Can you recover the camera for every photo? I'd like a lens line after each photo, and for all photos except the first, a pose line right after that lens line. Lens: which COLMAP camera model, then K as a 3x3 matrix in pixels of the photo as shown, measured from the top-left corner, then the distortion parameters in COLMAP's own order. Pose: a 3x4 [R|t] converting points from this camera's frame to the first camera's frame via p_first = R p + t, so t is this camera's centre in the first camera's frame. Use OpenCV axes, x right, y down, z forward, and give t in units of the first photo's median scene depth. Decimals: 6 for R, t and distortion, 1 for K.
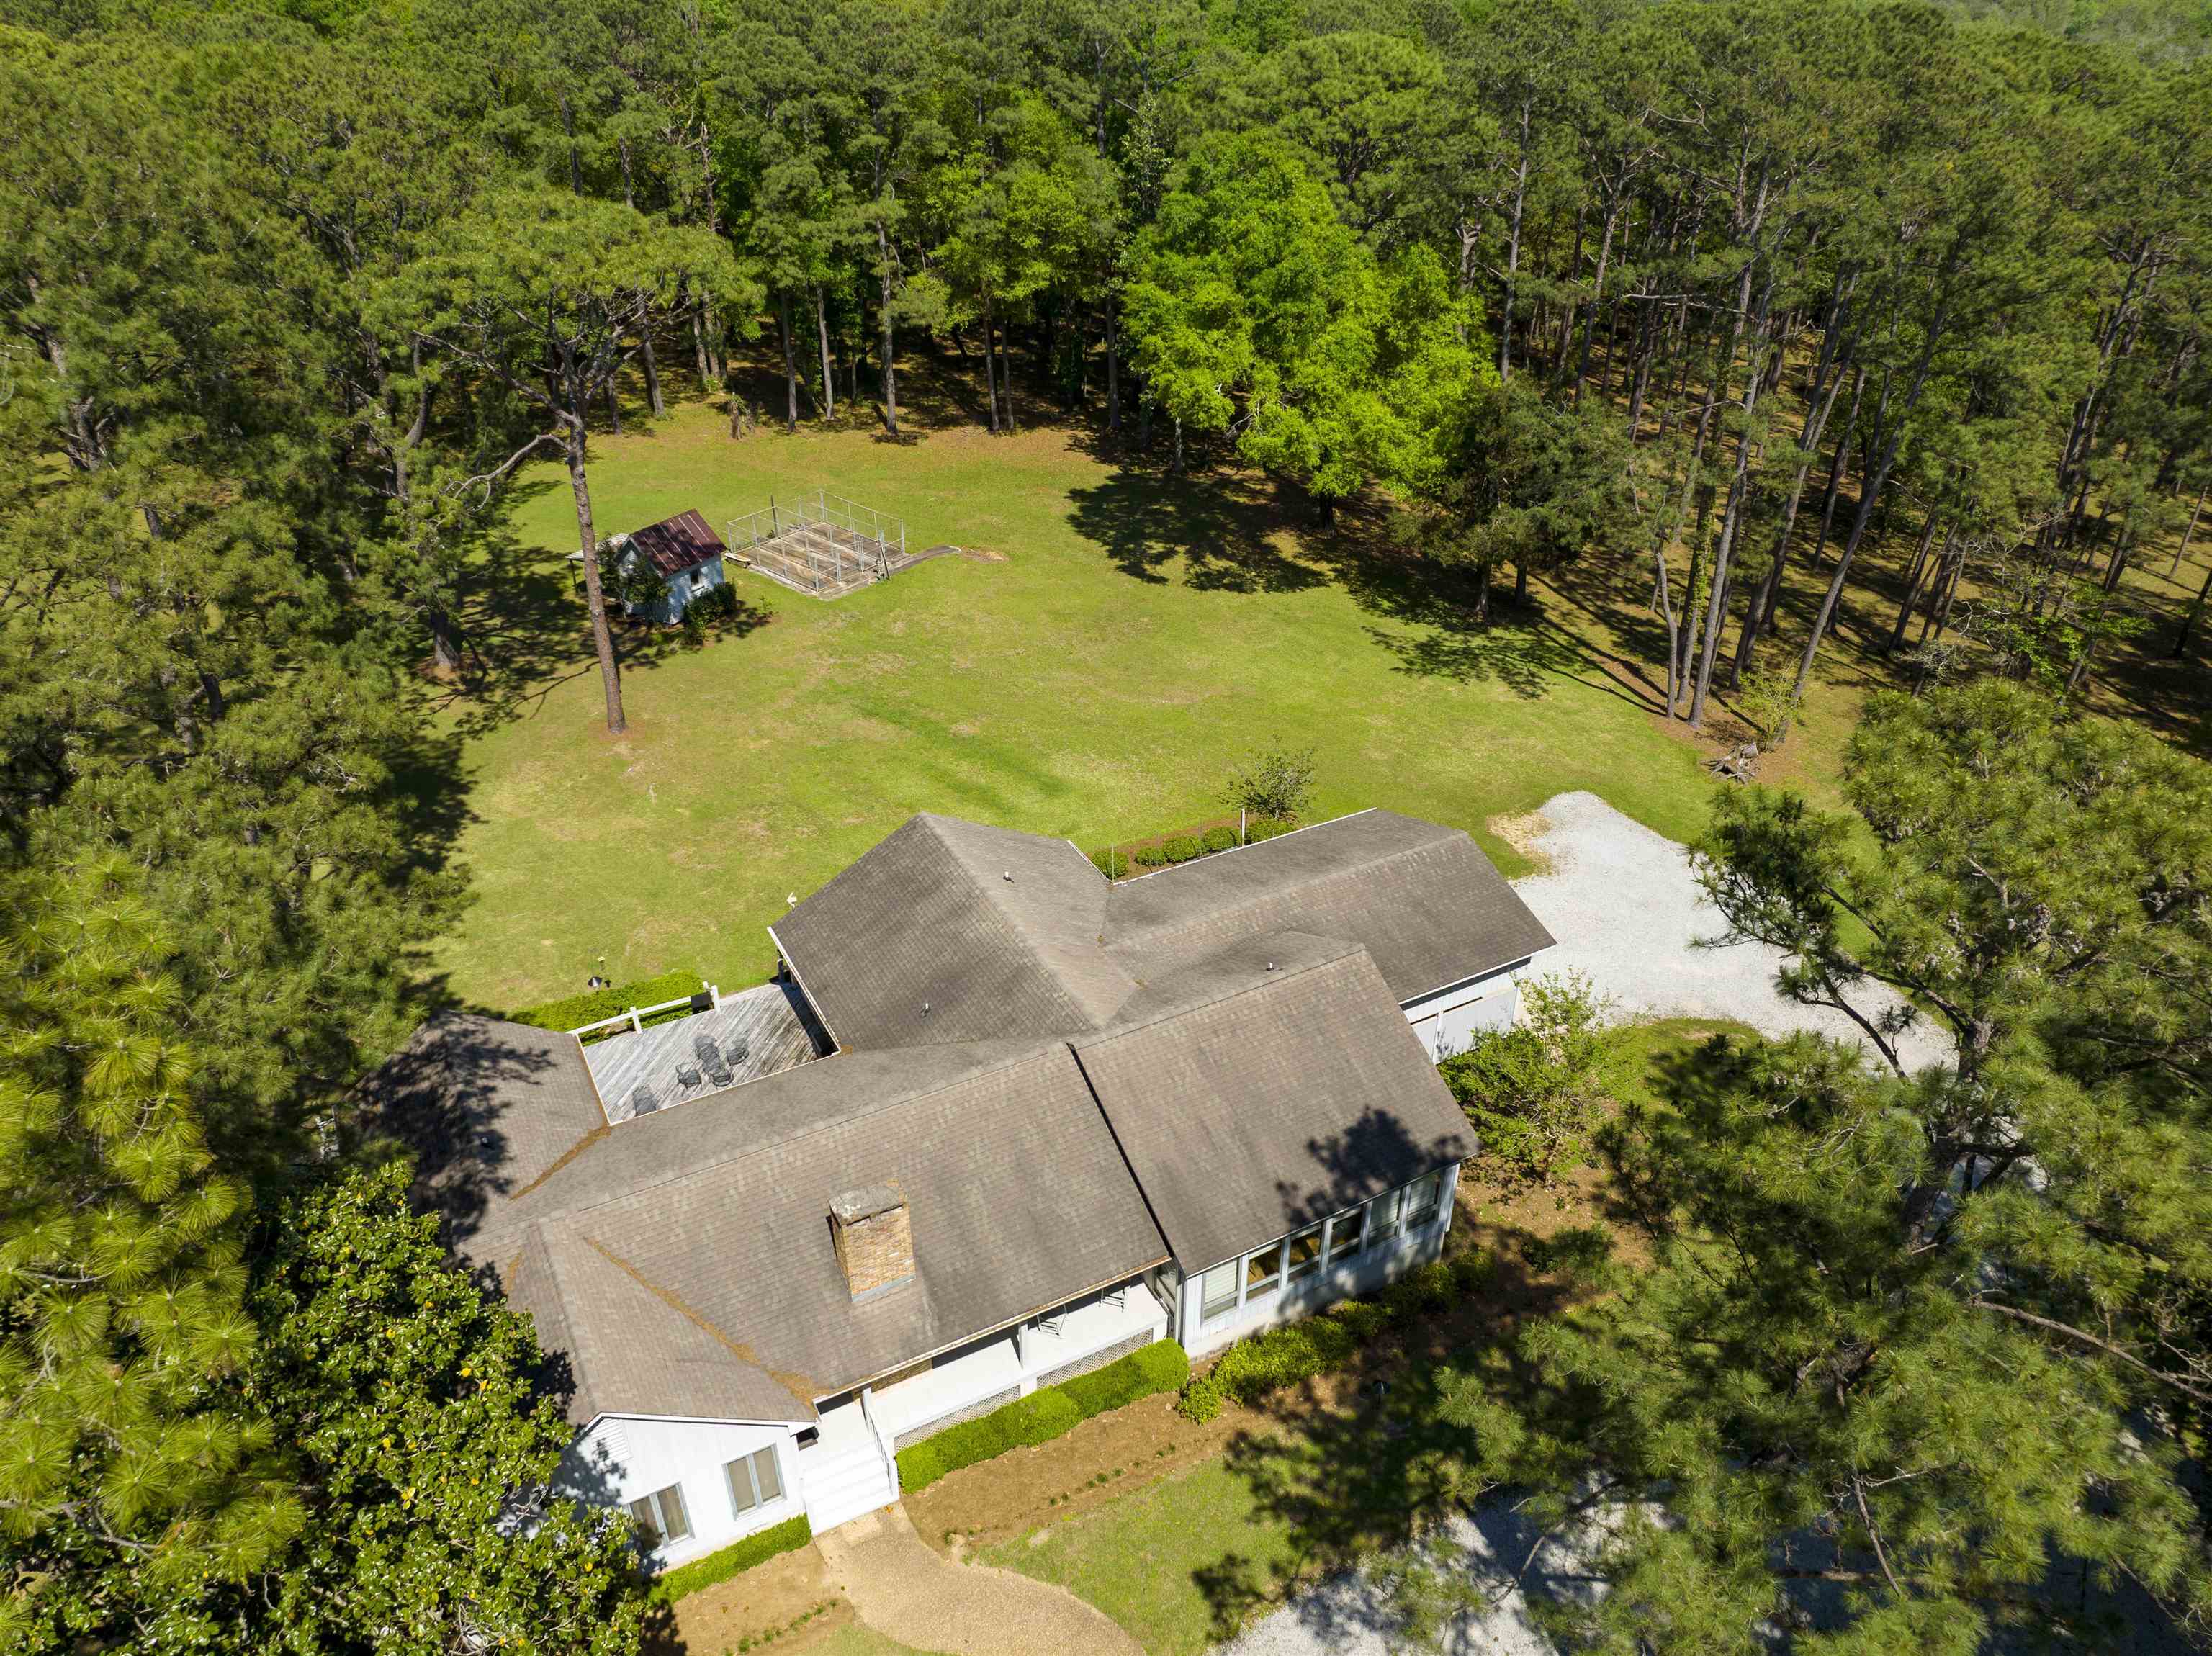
lens RADIAL K [[1570.8, 0, 1155.2], [0, 1570.8, 806.8], [0, 0, 1]] dist [-0.059715, 0.036853]
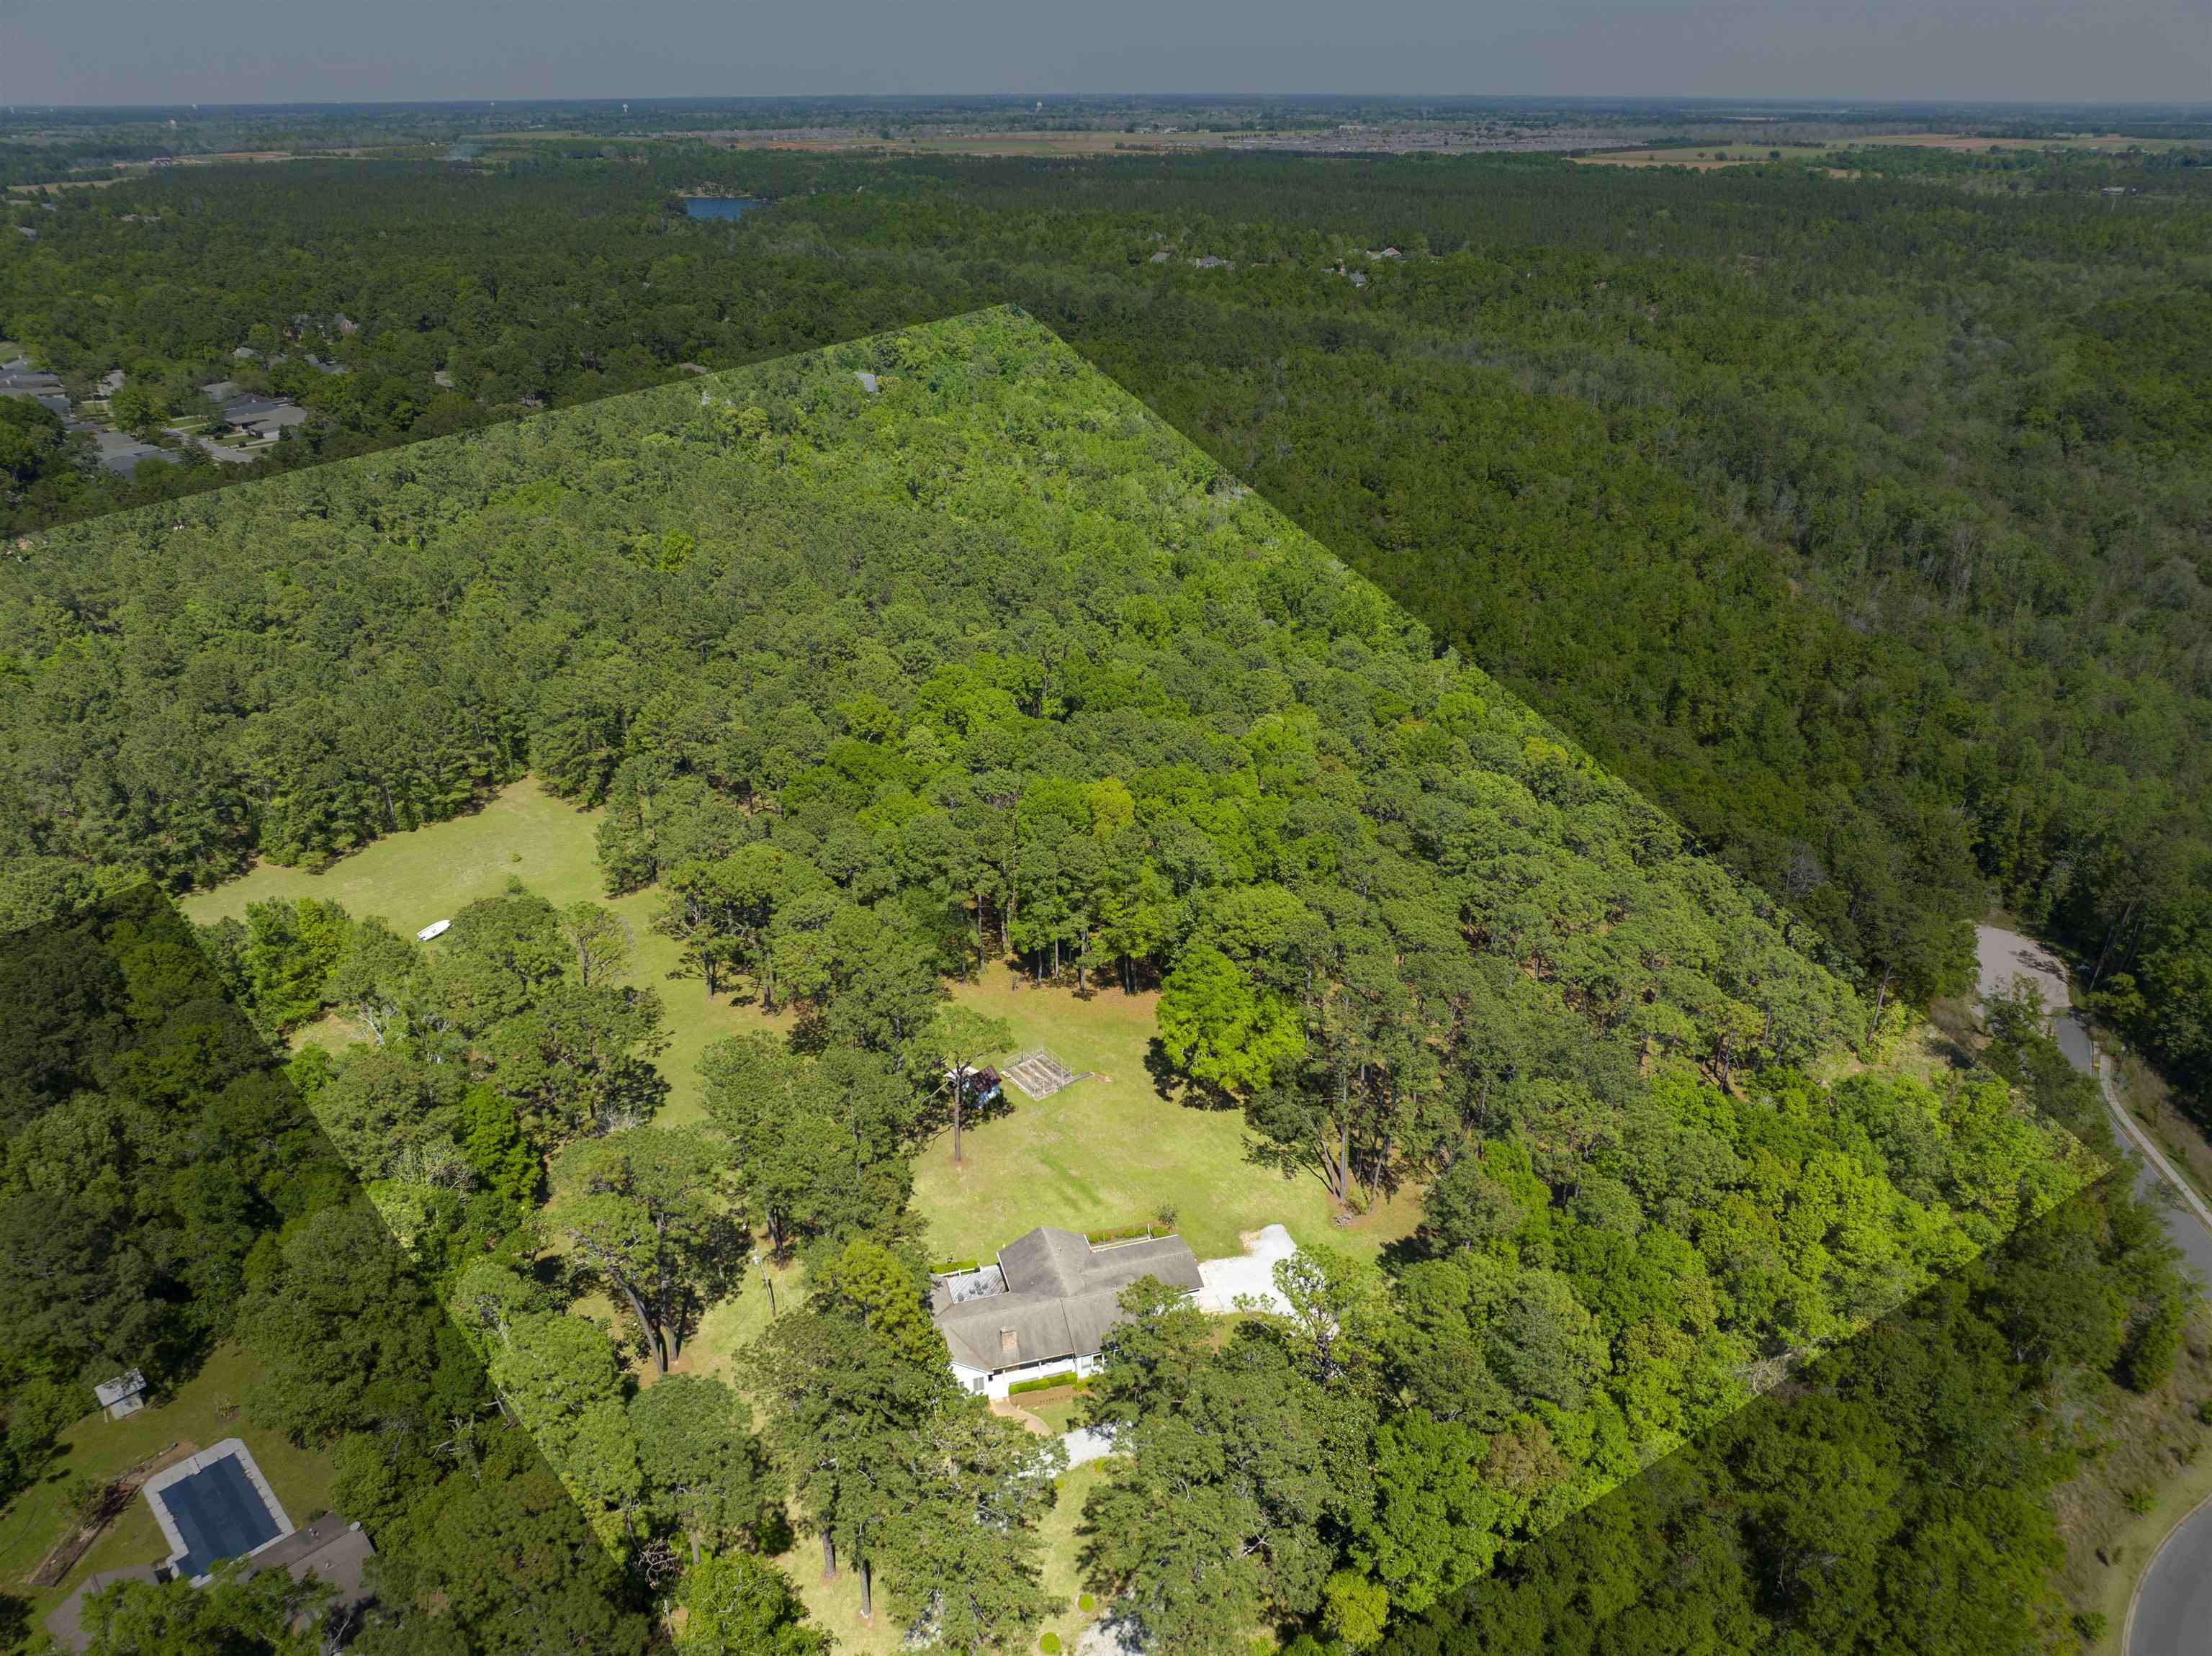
lens RADIAL K [[1570.8, 0, 1104.3], [0, 1570.8, 818.3], [0, 0, 1]] dist [-0.059715, 0.036853]
pose [[0.974428, 0.080879, -0.209640, 0.440633], [-0.100873, 0.991133, -0.086491, -0.411772], [0.200785, 0.105427, 0.973946, -1.695393]]
